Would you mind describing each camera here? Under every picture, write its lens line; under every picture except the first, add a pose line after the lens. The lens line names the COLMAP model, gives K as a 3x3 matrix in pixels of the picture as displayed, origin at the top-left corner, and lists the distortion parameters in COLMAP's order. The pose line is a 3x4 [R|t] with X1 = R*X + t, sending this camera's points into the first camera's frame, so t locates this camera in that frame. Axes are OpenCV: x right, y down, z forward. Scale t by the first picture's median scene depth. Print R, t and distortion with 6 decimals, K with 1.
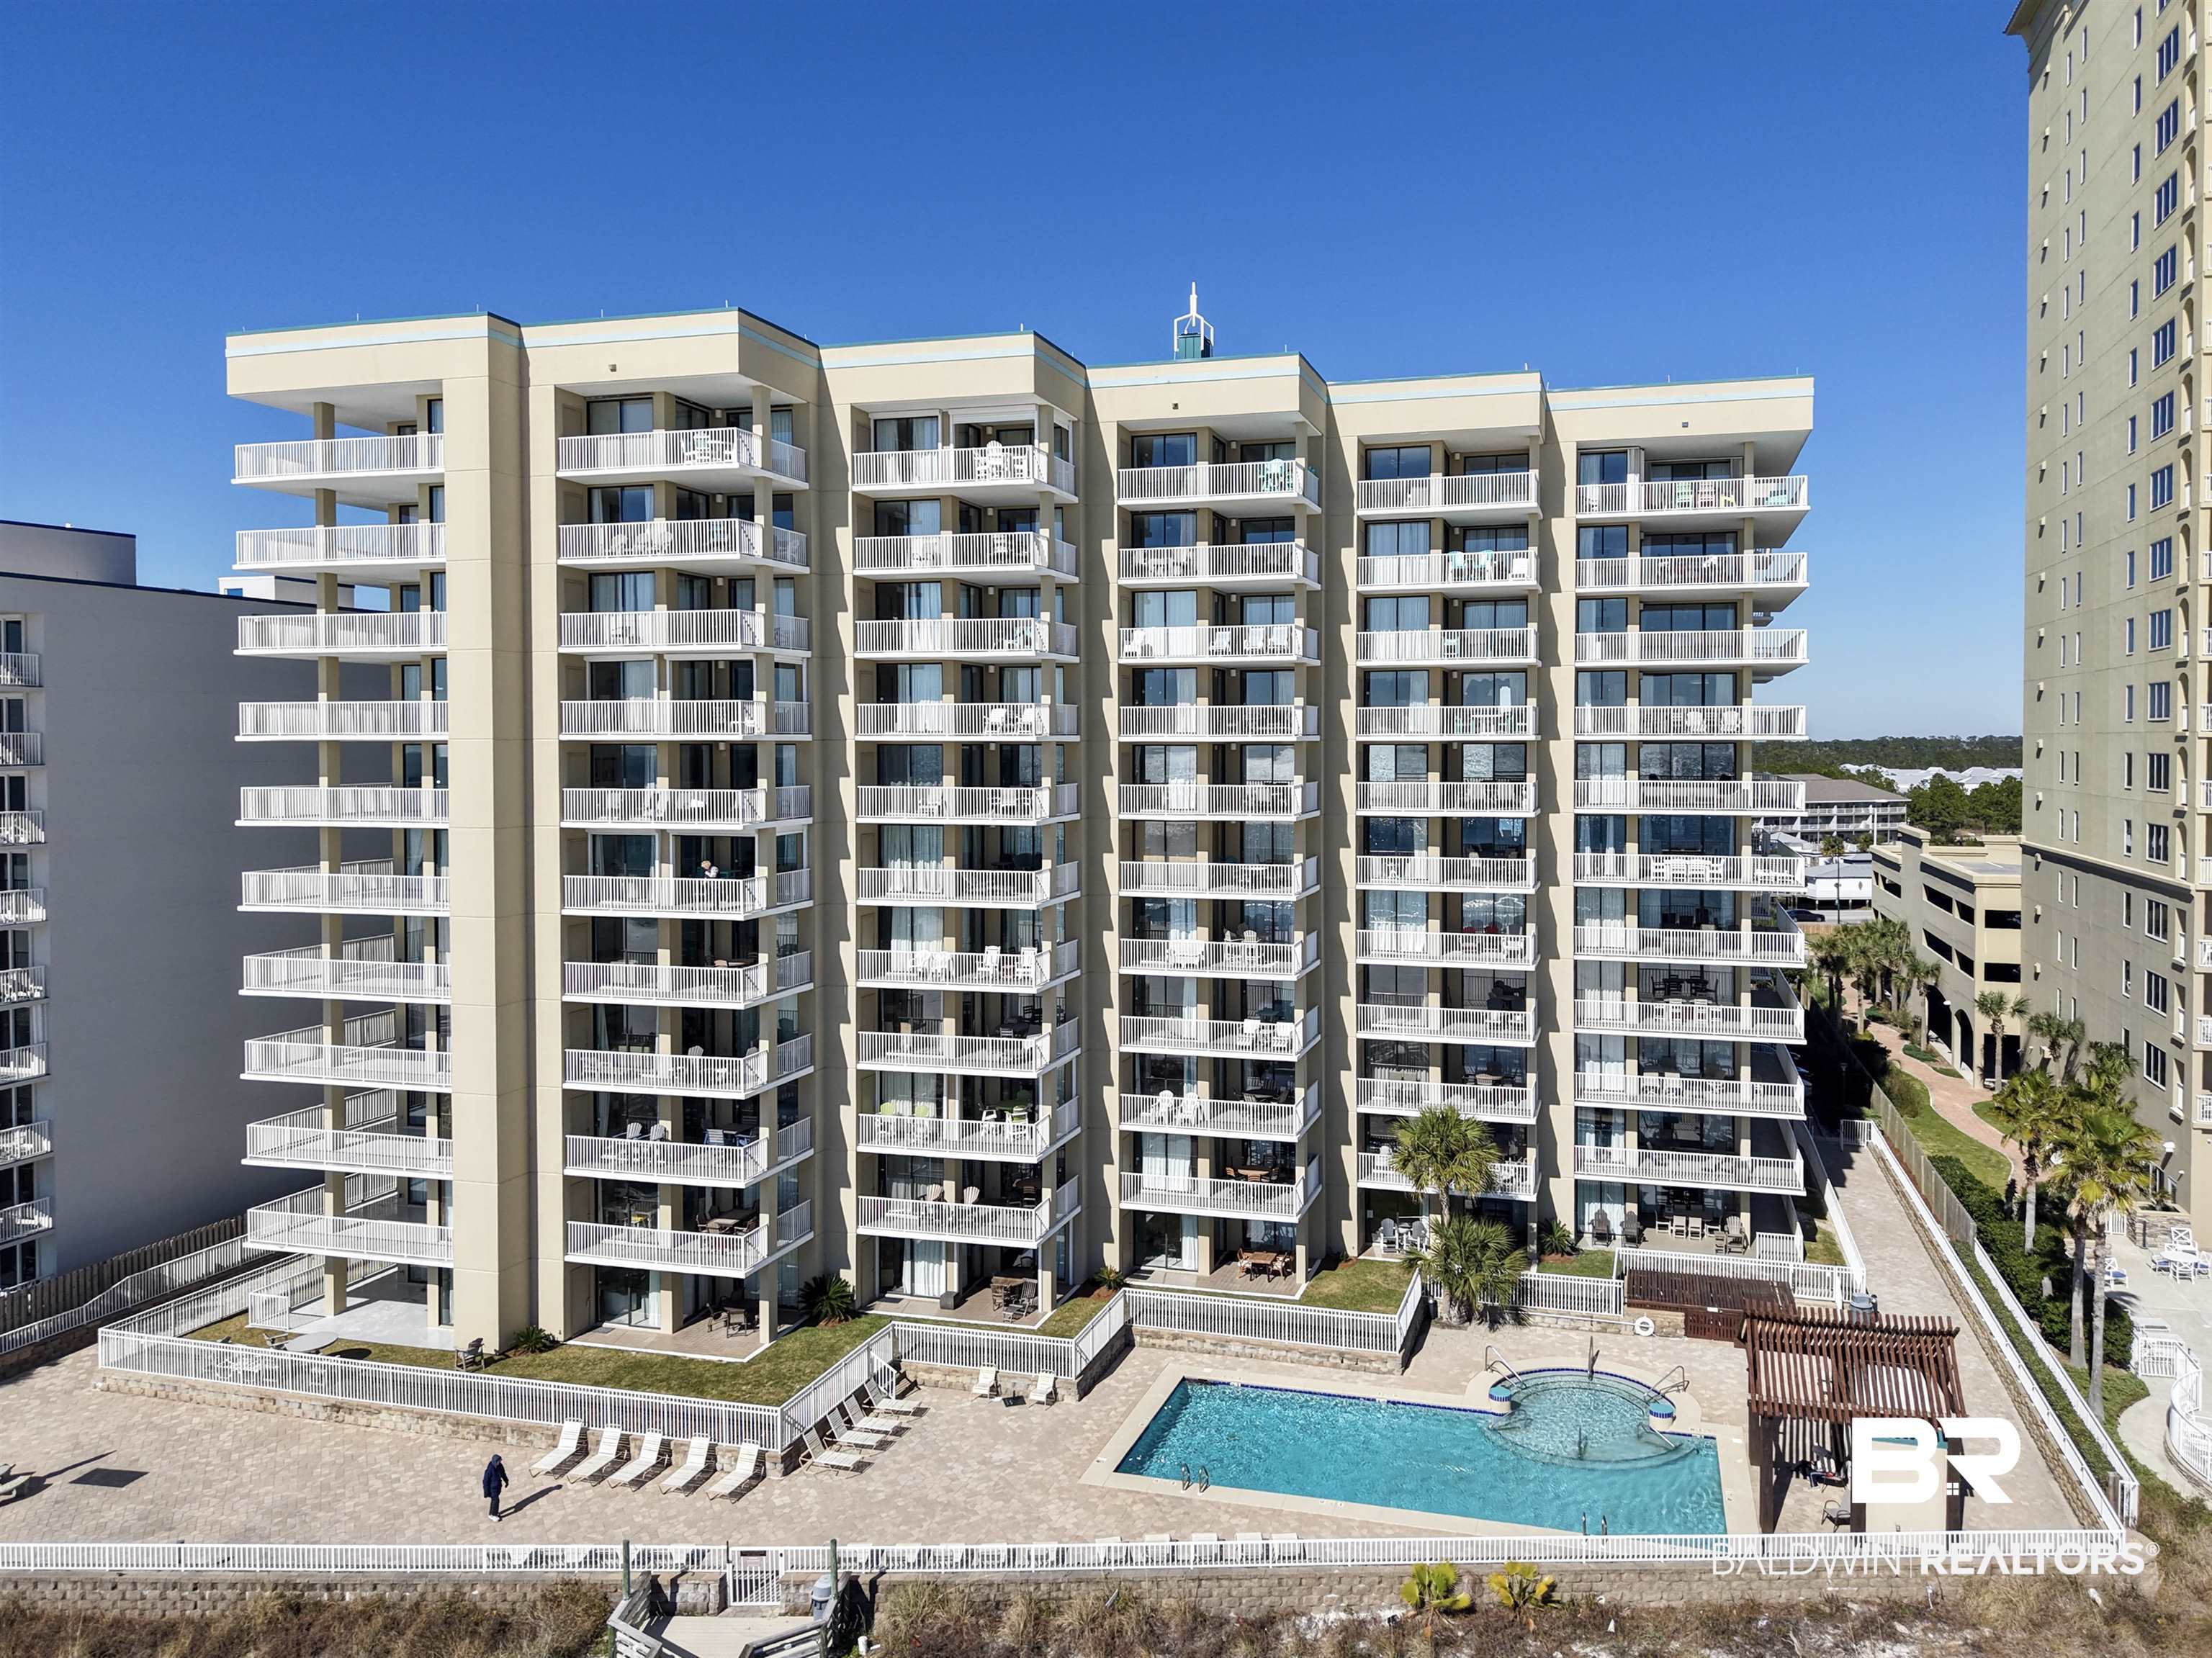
lens RADIAL K [[1535.7, 0, 1201.5], [0, 1535.7, 774.3], [0, 0, 1]] dist [0.001943, 0.000082]
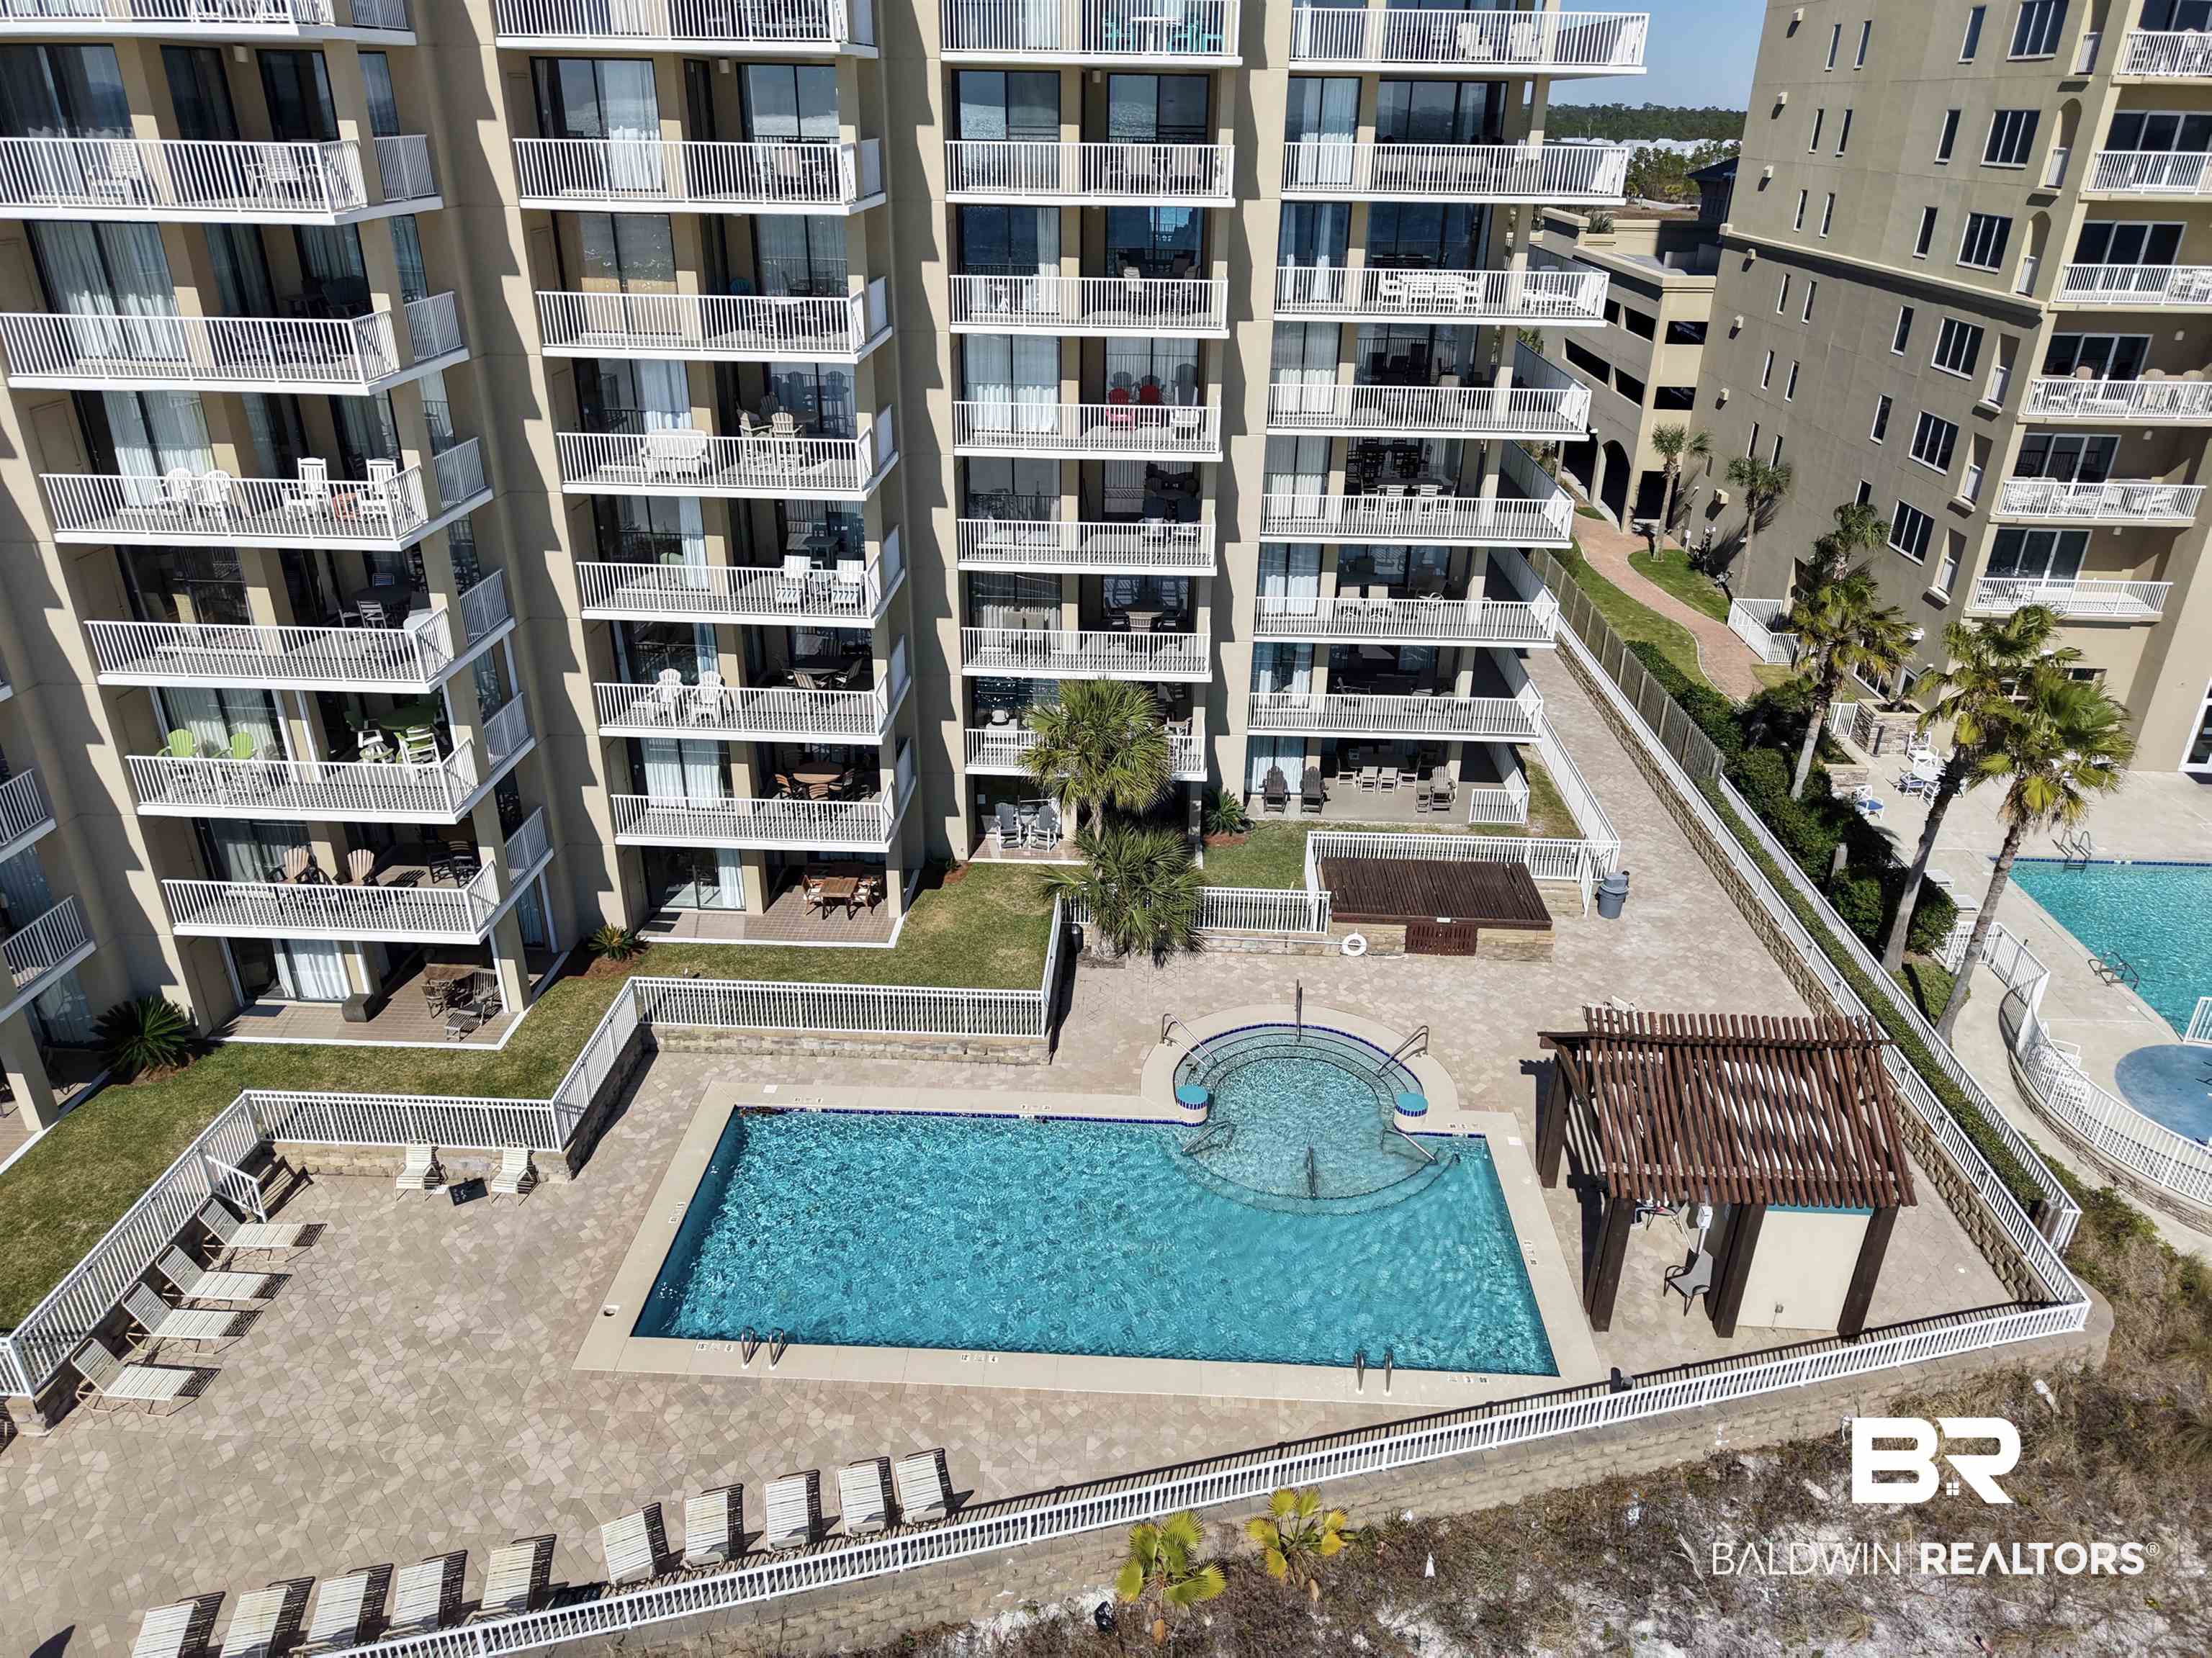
lens RADIAL K [[1481.5, 0, 1089.3], [0, 1481.5, 850.5], [0, 0, 1]] dist [0.046317, -0.047134]
pose [[0.974438, -0.086993, 0.207130, 0.013242], [-0.010402, 0.903526, 0.428407, 0.005190], [-0.224416, -0.419610, 0.879525, 0.390921]]
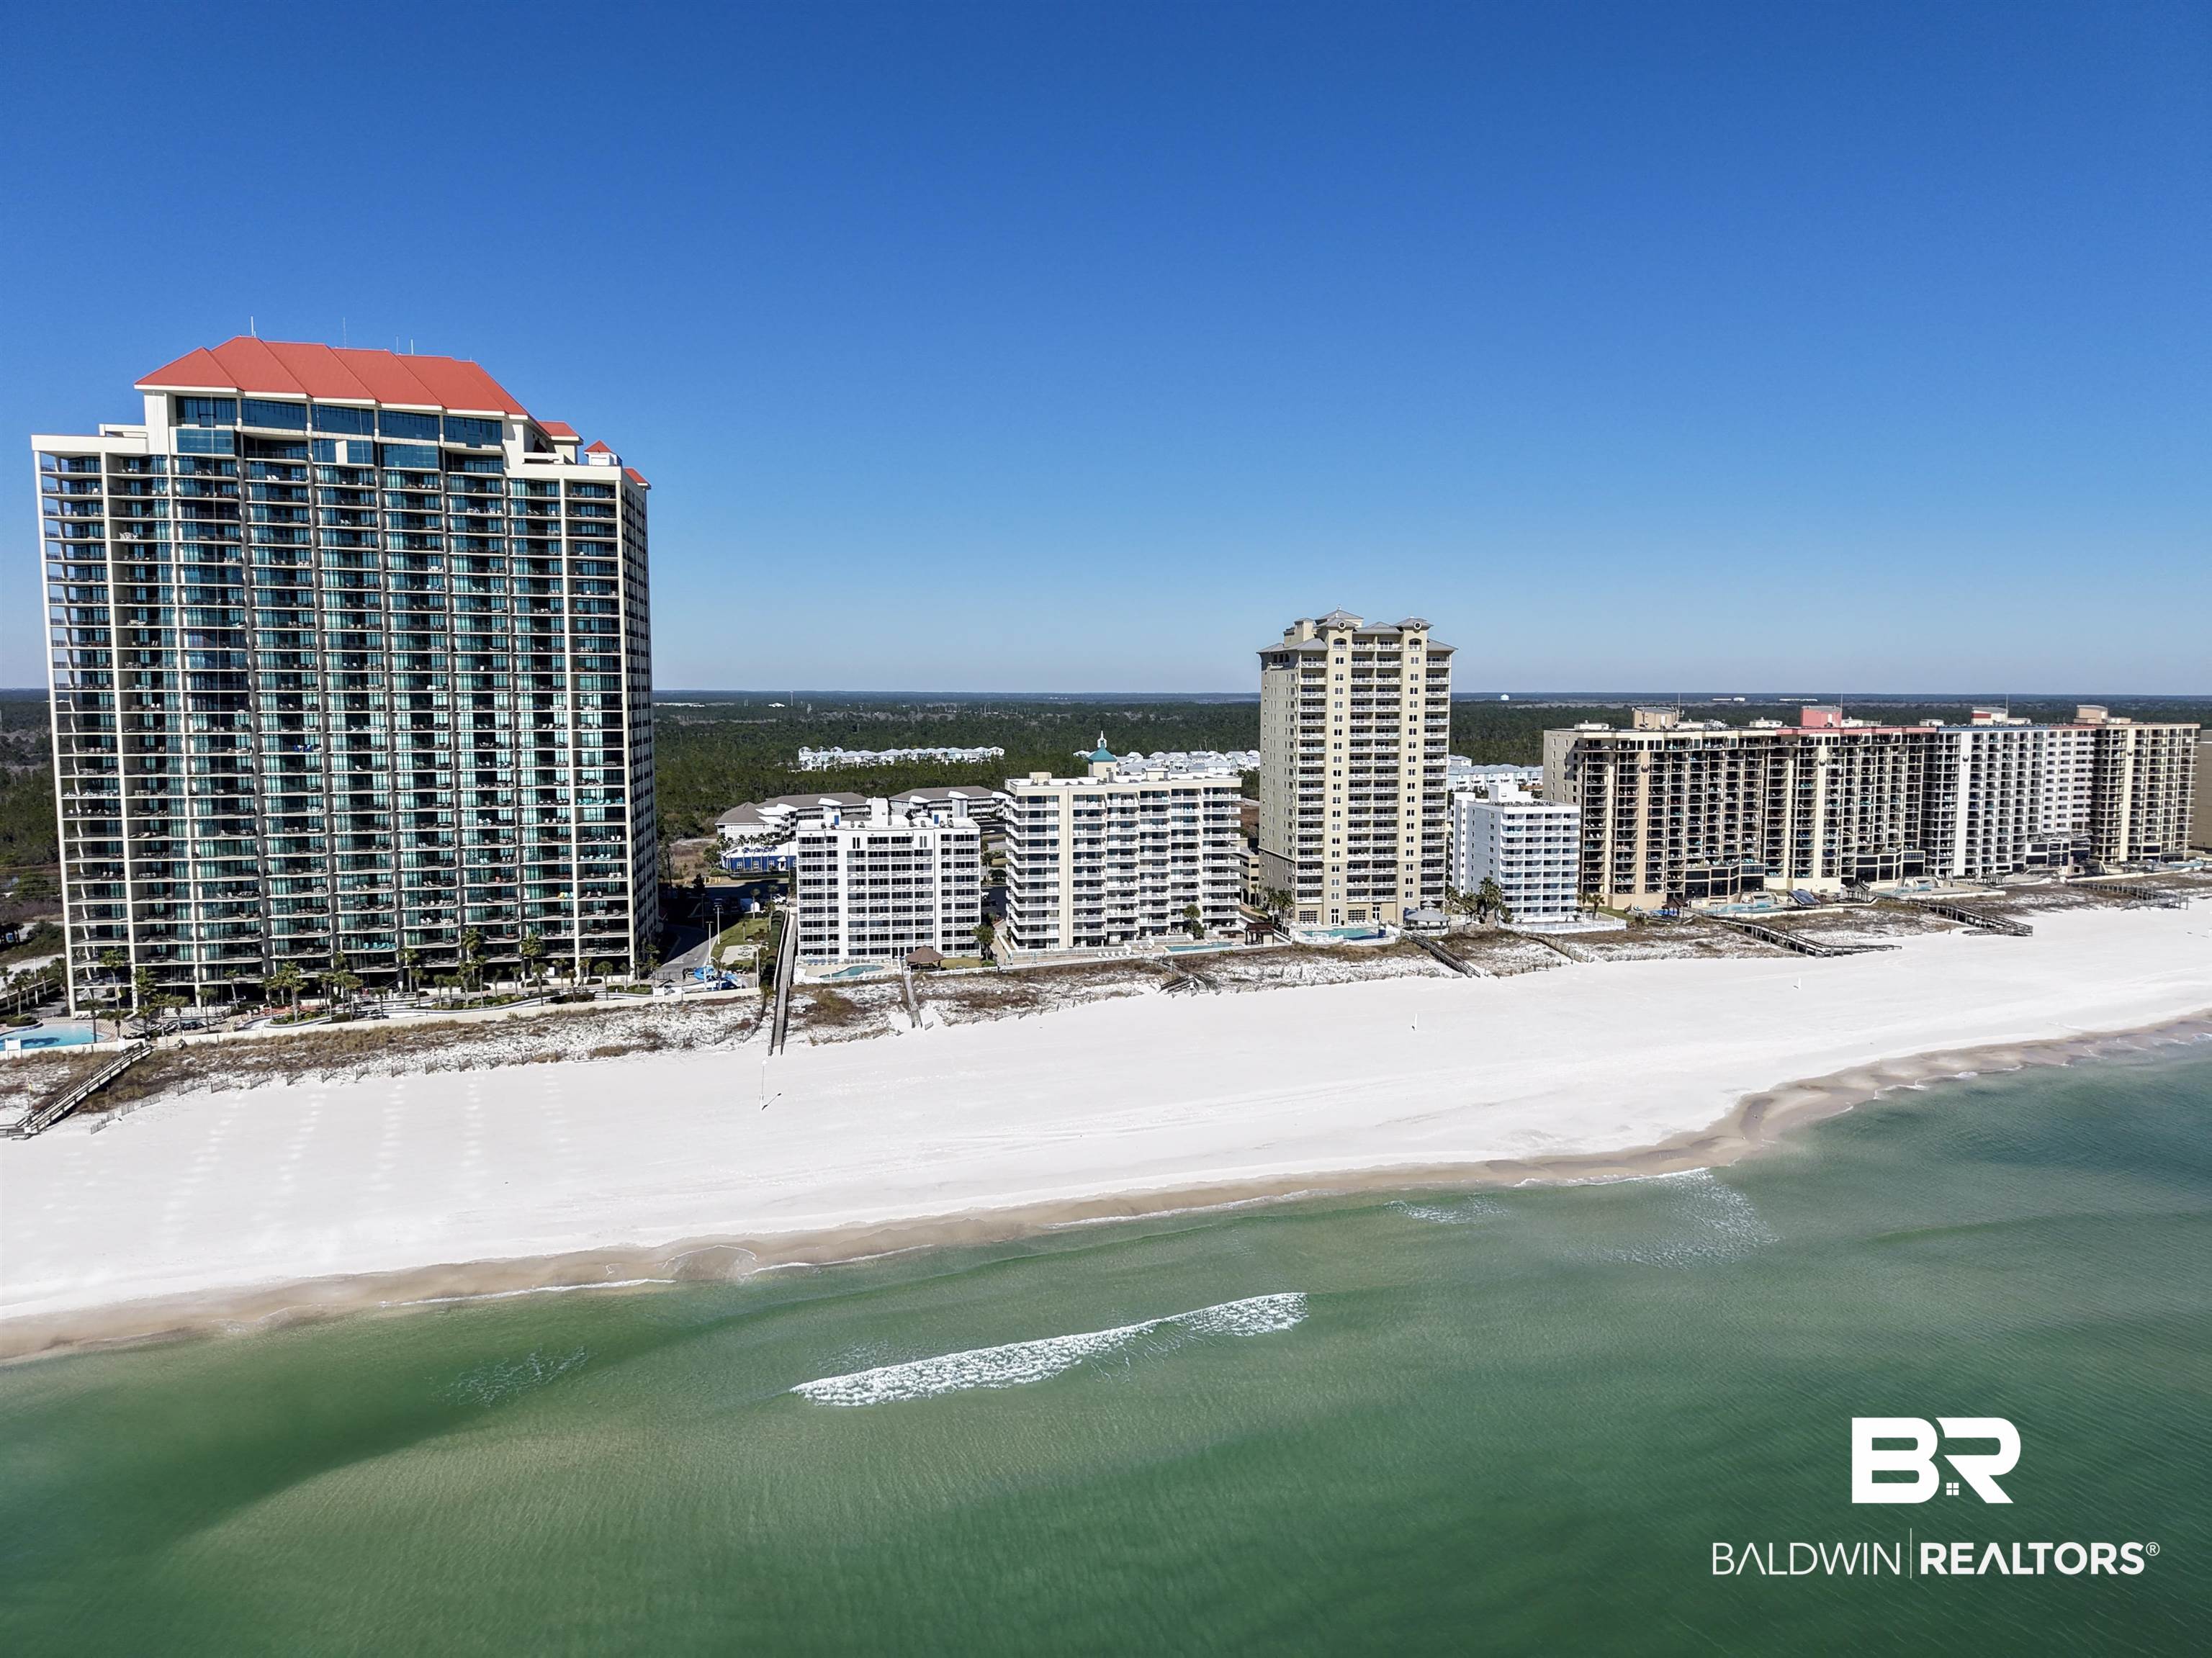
lens RADIAL K [[1485.7, 0, 1097.4], [0, 1485.7, 824.3], [0, 0, 1]] dist [0.046328, -0.043240]
pose [[0.901415, -0.035254, 0.431518, -2.661462], [0.003918, 0.997303, 0.073292, -0.521843], [-0.432938, -0.064376, 0.899122, -4.037665]]
